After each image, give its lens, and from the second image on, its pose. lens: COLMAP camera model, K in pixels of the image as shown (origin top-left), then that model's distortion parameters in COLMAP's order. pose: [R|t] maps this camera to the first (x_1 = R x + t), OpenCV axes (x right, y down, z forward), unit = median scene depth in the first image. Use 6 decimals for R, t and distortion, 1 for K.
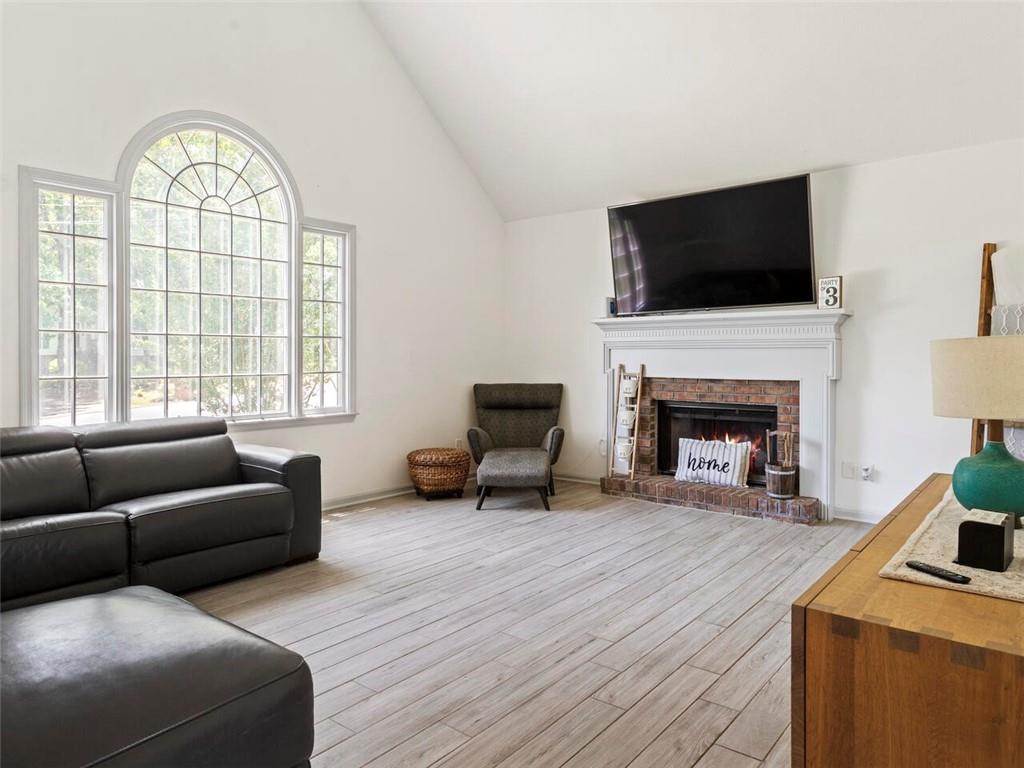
lens RADIAL K [[681.1, 0, 515.0], [0, 681.1, 358.0], [0, 0, 1]] dist [-0.001031, 0.000011]
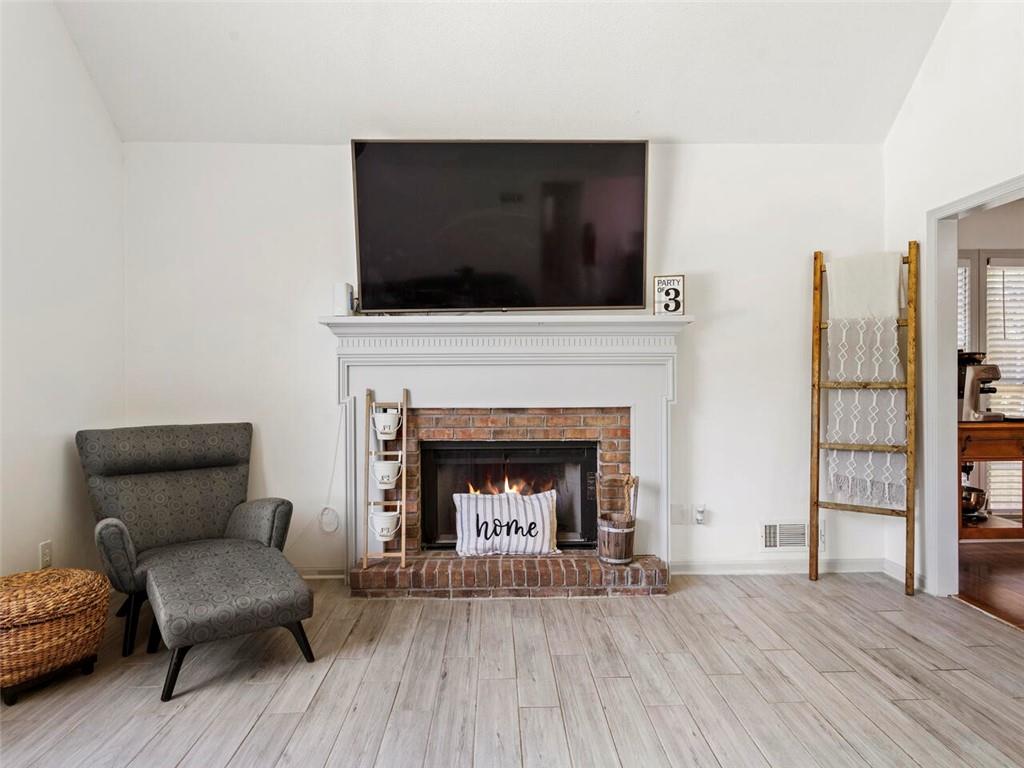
lens RADIAL K [[659.4, 0, 512.0], [0, 659.4, 384.0], [0, 0, 1]] dist [-0.002131, 0.001375]
pose [[0.760692, -0.007716, 0.649067, -0.166904], [0.006453, 0.999970, 0.004325, 0.003035], [-0.649081, 0.000899, 0.760719, 0.498001]]
